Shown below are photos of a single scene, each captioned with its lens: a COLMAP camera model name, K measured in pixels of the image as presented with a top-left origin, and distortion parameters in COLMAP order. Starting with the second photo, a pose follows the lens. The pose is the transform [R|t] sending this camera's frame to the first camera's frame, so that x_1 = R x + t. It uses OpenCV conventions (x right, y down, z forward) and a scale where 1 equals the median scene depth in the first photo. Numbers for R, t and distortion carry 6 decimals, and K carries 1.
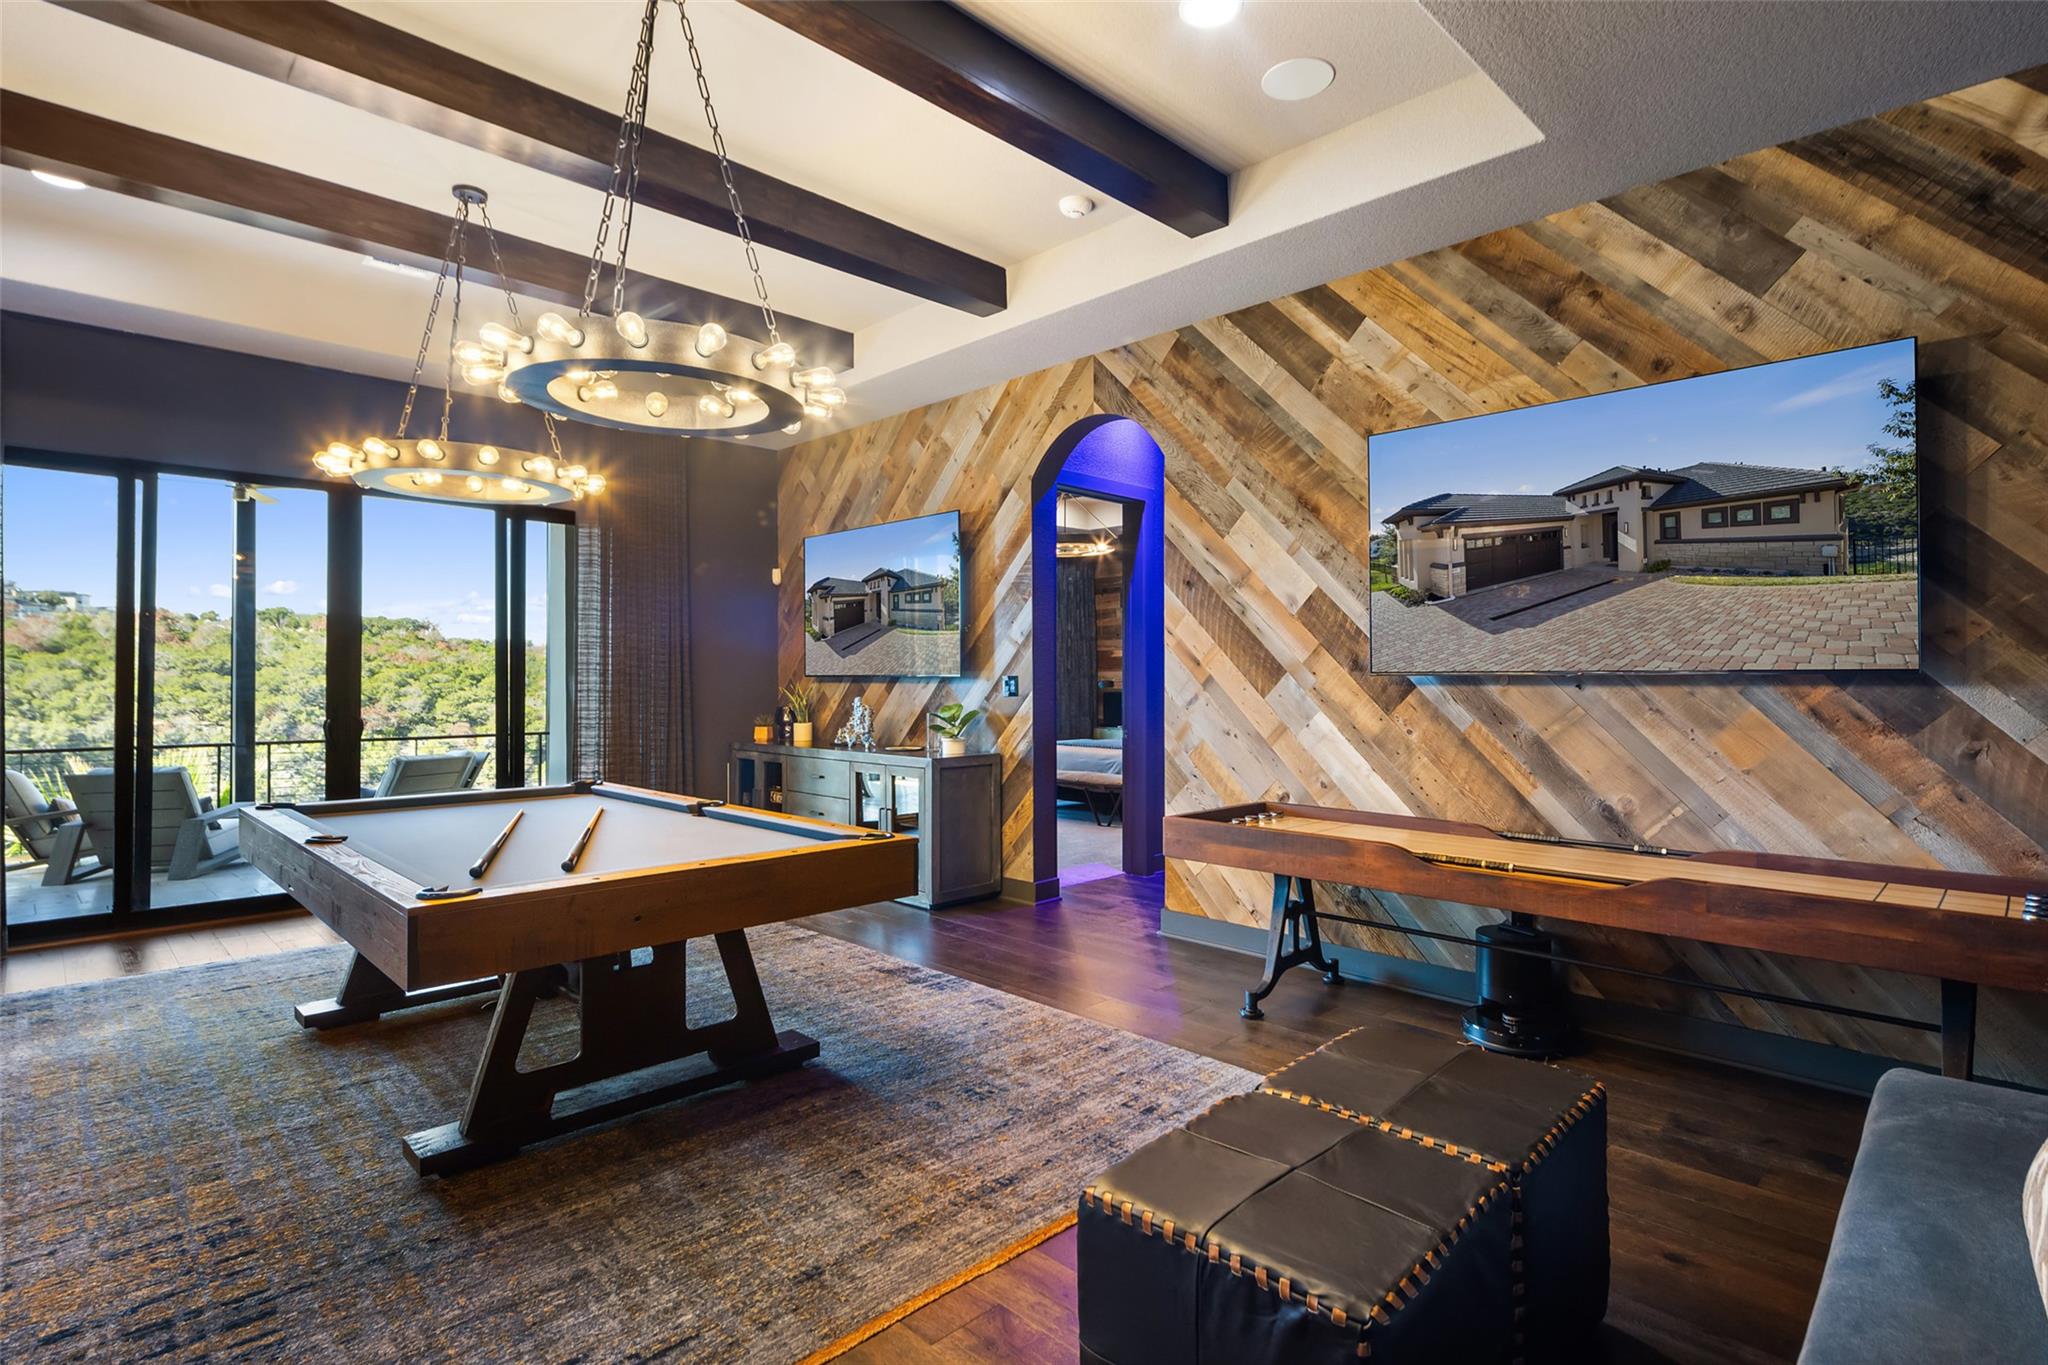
lens RADIAL K [[1000.0, 0, 1041.8], [0, 1000.0, 667.2], [0, 0, 1]] dist [0.001966, -0.001018]
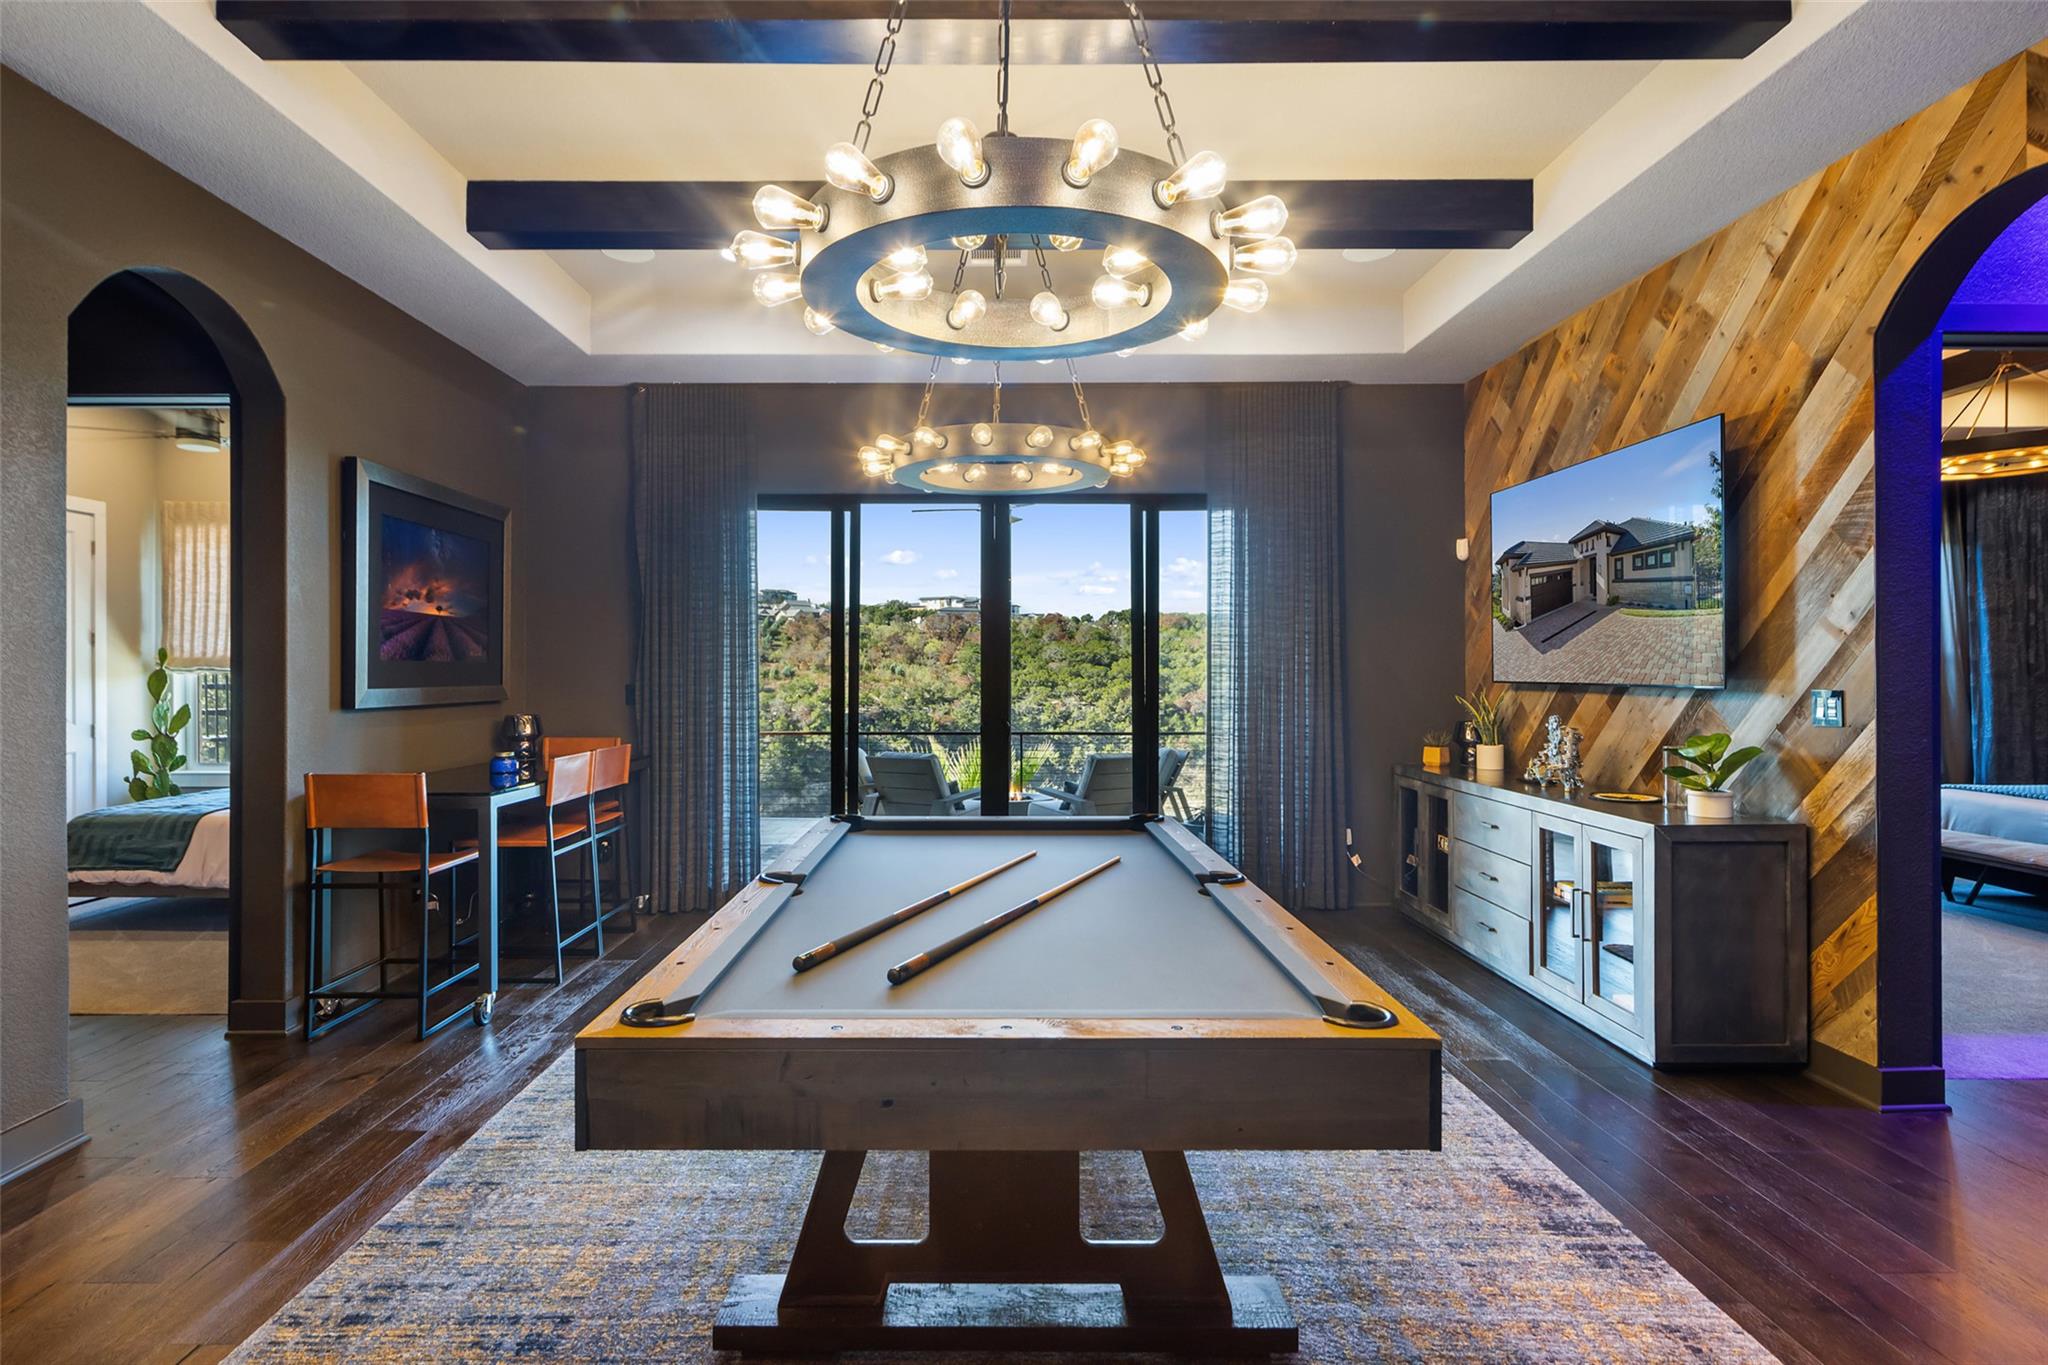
lens RADIAL K [[1025.0, 0, 996.0], [0, 1025.0, 670.2], [0, 0, 1]] dist [0.002193, -0.001828]
pose [[0.708101, 0.000709, -0.706111, 0.044577], [0.009344, 0.999903, 0.010374, -0.012906], [0.706049, -0.013943, 0.708026, 0.251880]]
